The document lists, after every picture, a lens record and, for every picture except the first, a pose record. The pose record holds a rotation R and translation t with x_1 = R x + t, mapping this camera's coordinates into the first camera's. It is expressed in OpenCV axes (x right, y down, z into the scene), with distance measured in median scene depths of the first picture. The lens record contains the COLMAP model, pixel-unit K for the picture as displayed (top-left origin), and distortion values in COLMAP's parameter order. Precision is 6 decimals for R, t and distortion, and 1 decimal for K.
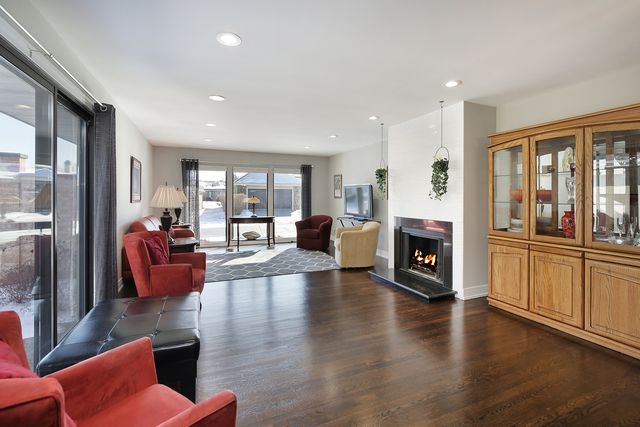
lens RADIAL K [[300.4, 0, 317.0], [0, 300.4, 198.5], [0, 0, 1]] dist [0.002887, 0.000325]
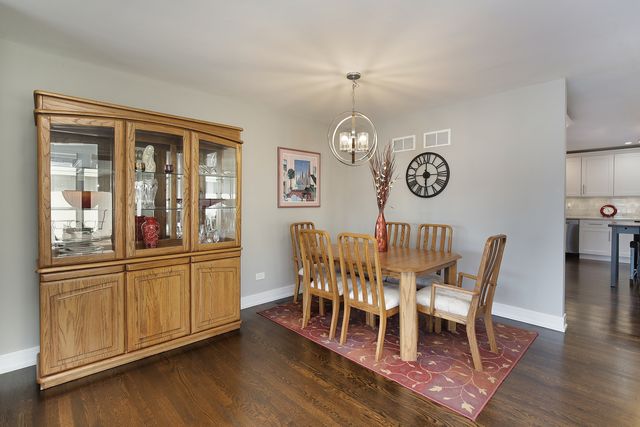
lens RADIAL K [[285.5, 0, 331.2], [0, 285.5, 204.5], [0, 0, 1]] dist [-0.003995, 0.000125]
pose [[-0.337058, -0.014645, 0.941370, -0.138450], [-0.000437, 0.999881, 0.015399, -0.008381], [-0.941484, 0.004779, -0.337025, 0.797705]]
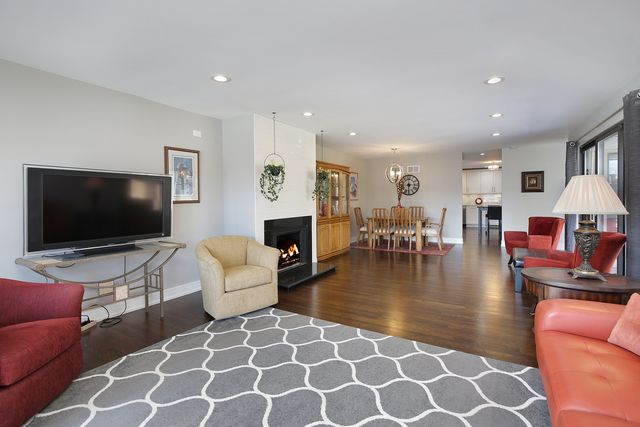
lens RADIAL K [[300.4, 0, 317.0], [0, 300.4, 198.5], [0, 0, 1]] dist [0.002887, 0.000325]
pose [[-0.570767, -0.009497, 0.821057, -0.864138], [0.001906, 0.999915, 0.012892, -0.024171], [-0.821110, 0.008923, -0.570701, 2.153138]]
